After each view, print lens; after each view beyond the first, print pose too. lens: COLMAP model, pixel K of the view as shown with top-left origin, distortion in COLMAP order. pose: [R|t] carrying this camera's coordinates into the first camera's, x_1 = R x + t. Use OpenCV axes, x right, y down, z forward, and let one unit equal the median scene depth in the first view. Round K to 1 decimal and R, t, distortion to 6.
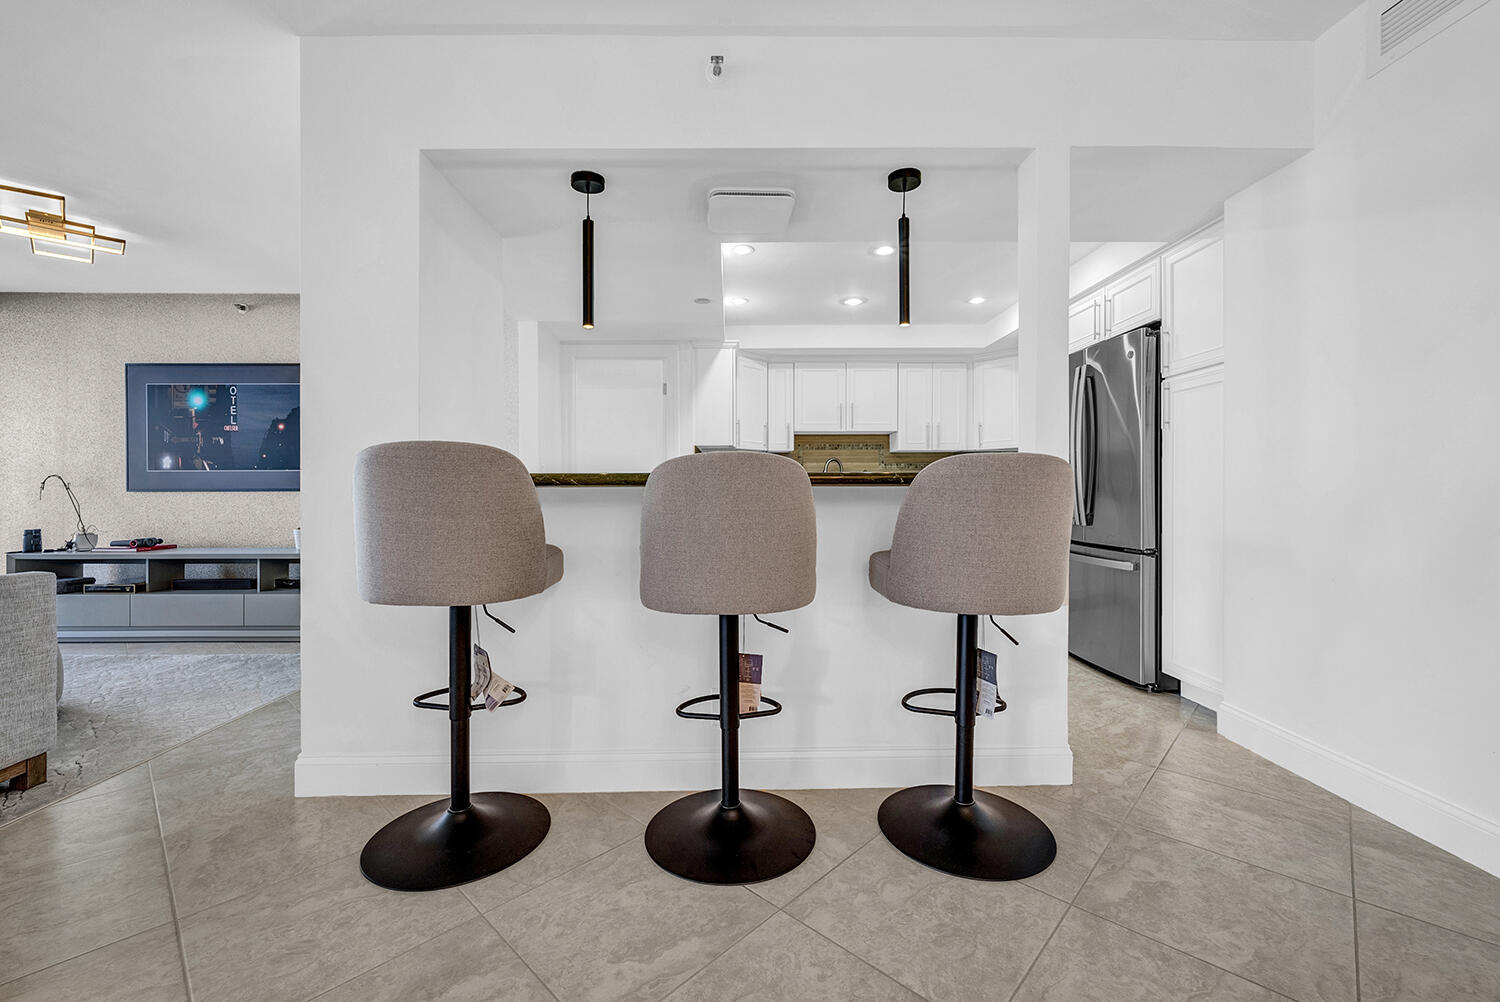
lens RADIAL K [[616.6, 0, 740.2], [0, 616.6, 488.5], [0, 0, 1]] dist [-0.004795, 0.000991]
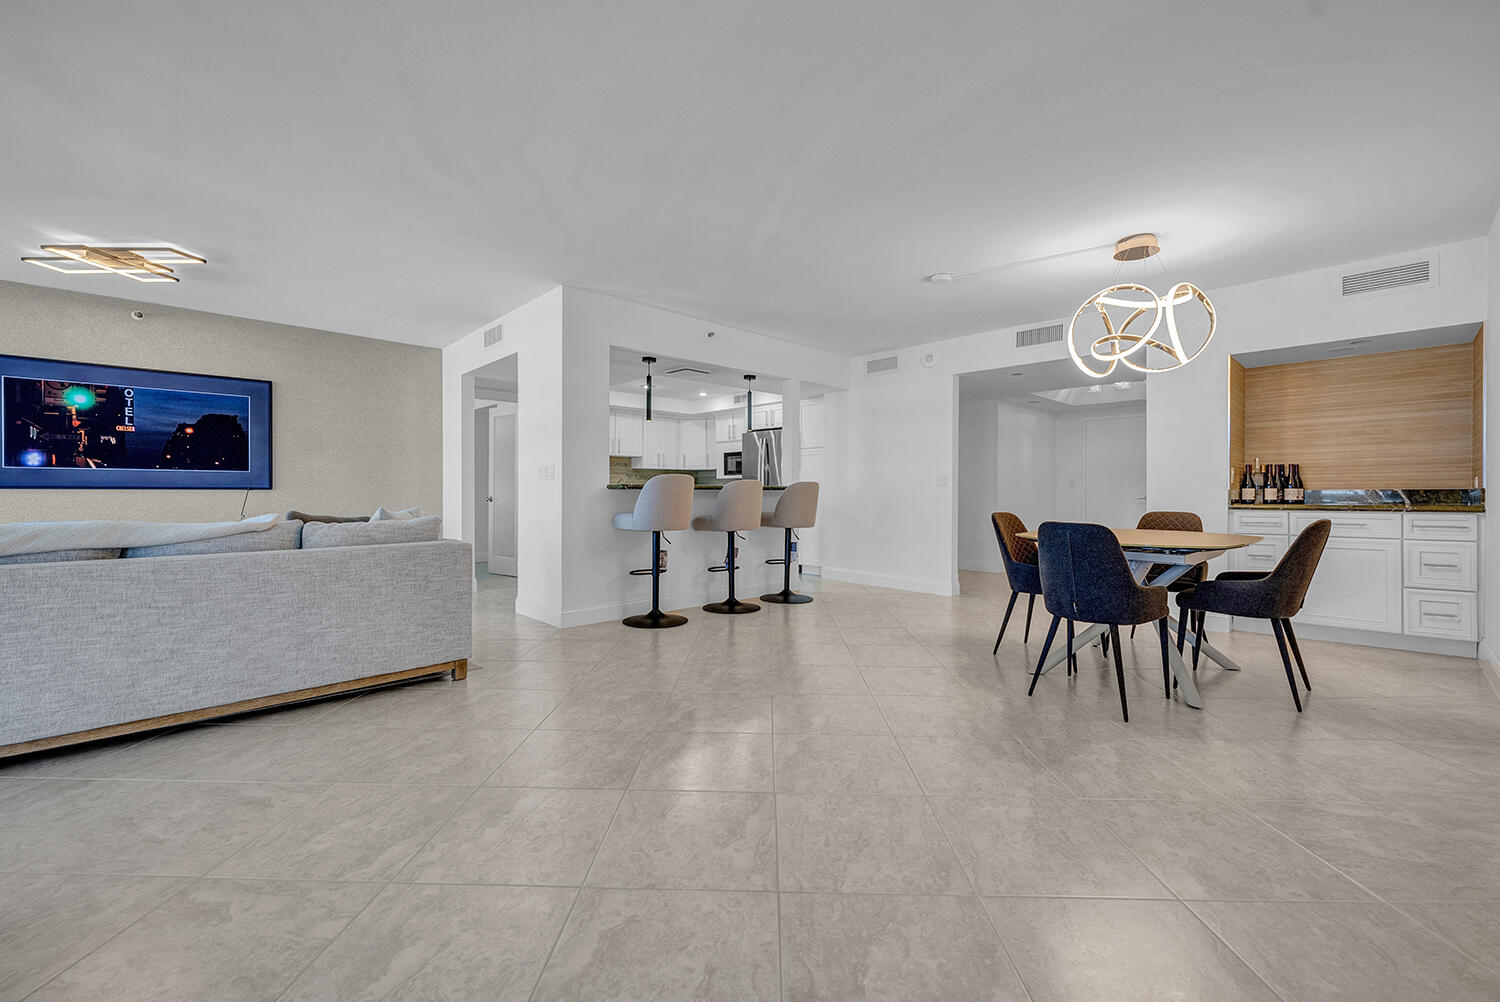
lens RADIAL K [[616.6, 0, 727.1], [0, 616.6, 494.6], [0, 0, 1]] dist [-0.004795, 0.000991]
pose [[0.762149, 0.004997, 0.647382, -0.724545], [-0.009167, 0.999953, 0.003074, 0.001215], [-0.647336, -0.008278, 0.762159, -0.459791]]
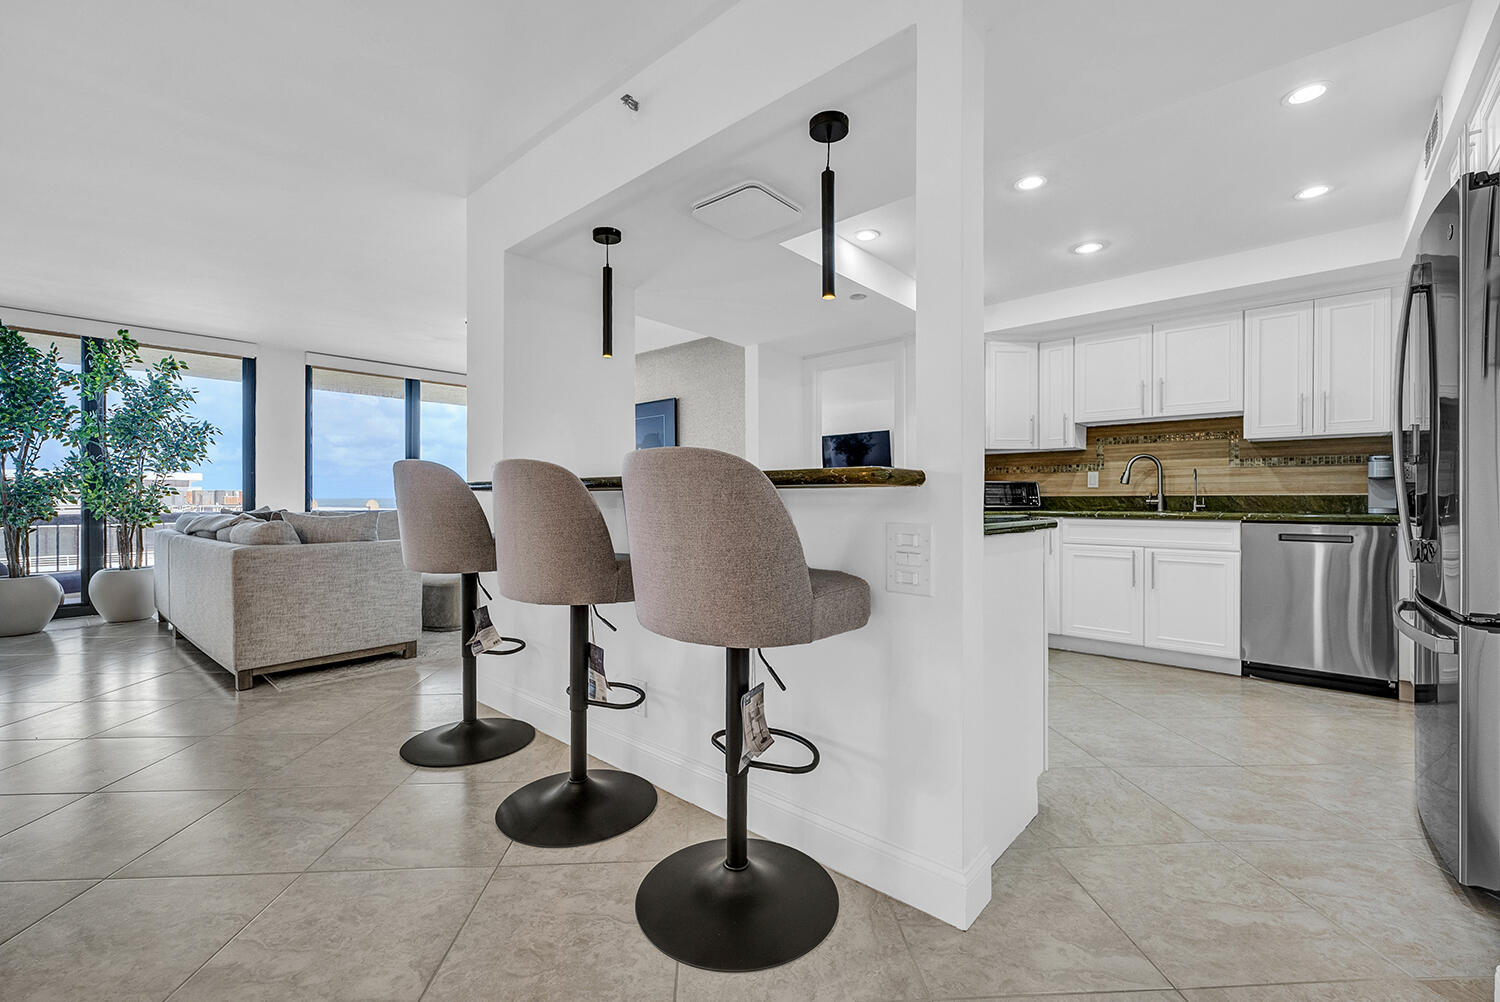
lens RADIAL K [[616.6, 0, 745.0], [0, 616.6, 499.3], [0, 0, 1]] dist [-0.004795, 0.000991]
pose [[0.735354, 0.005695, -0.677659, 0.354484], [-0.002081, 0.999979, 0.006146, 0.001365], [0.677680, -0.003109, 0.735351, 0.147505]]
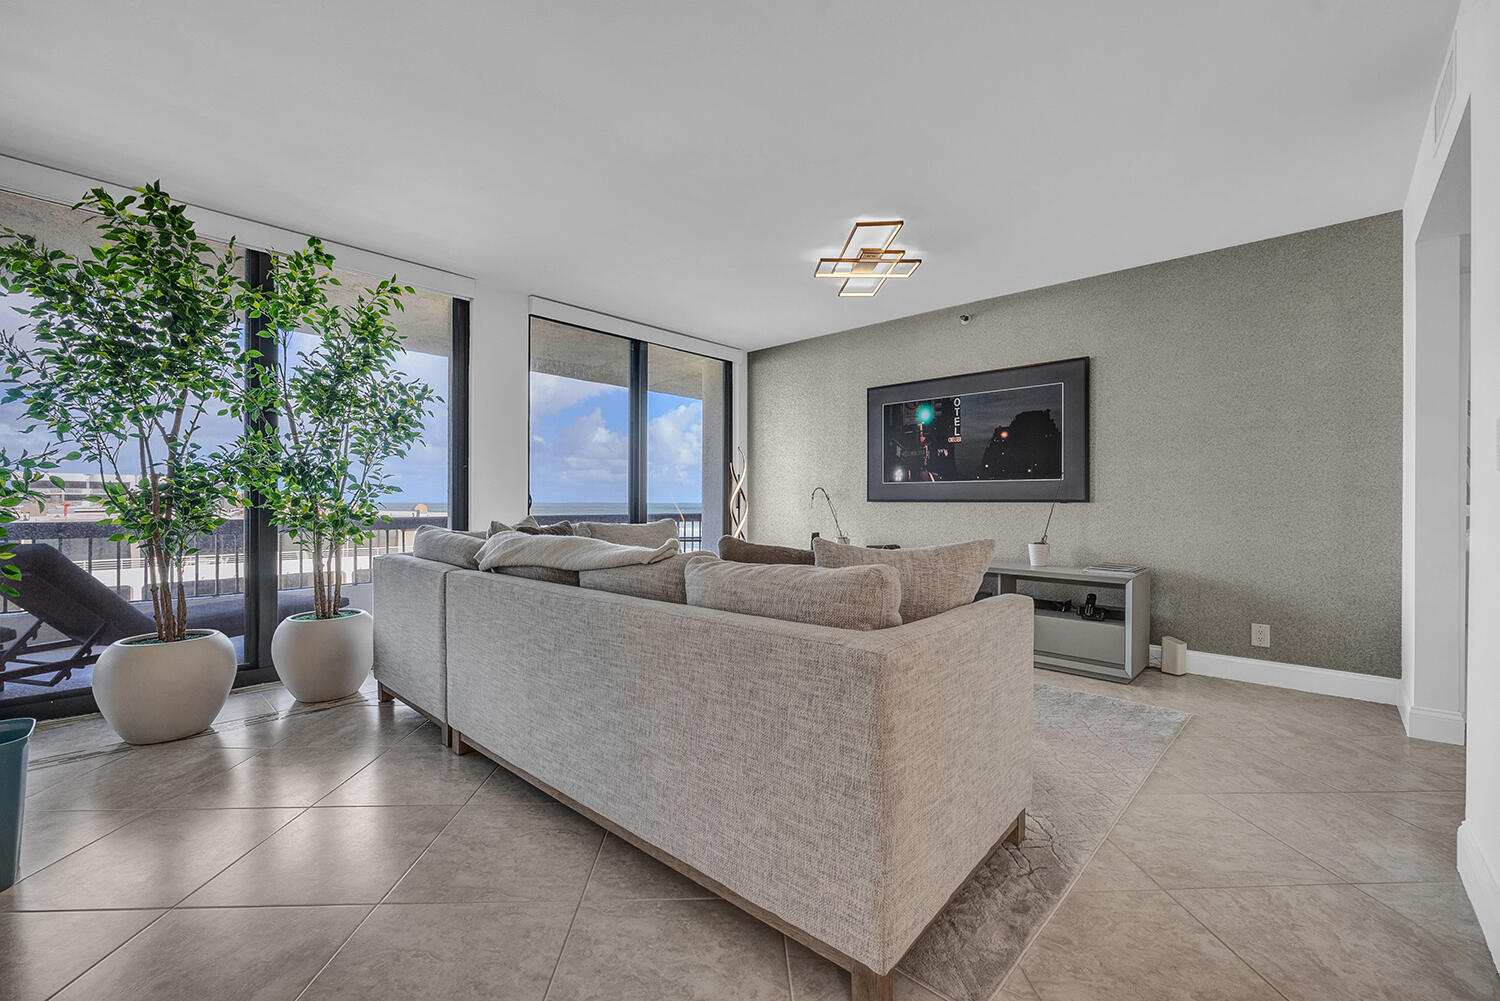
lens RADIAL K [[616.6, 0, 763.3], [0, 616.6, 498.4], [0, 0, 1]] dist [-0.004795, 0.000991]
pose [[0.723670, 0.005188, -0.690127, -0.356301], [-0.006607, 0.999978, 0.000589, -0.000158], [0.690115, 0.004134, 0.723688, 0.049524]]
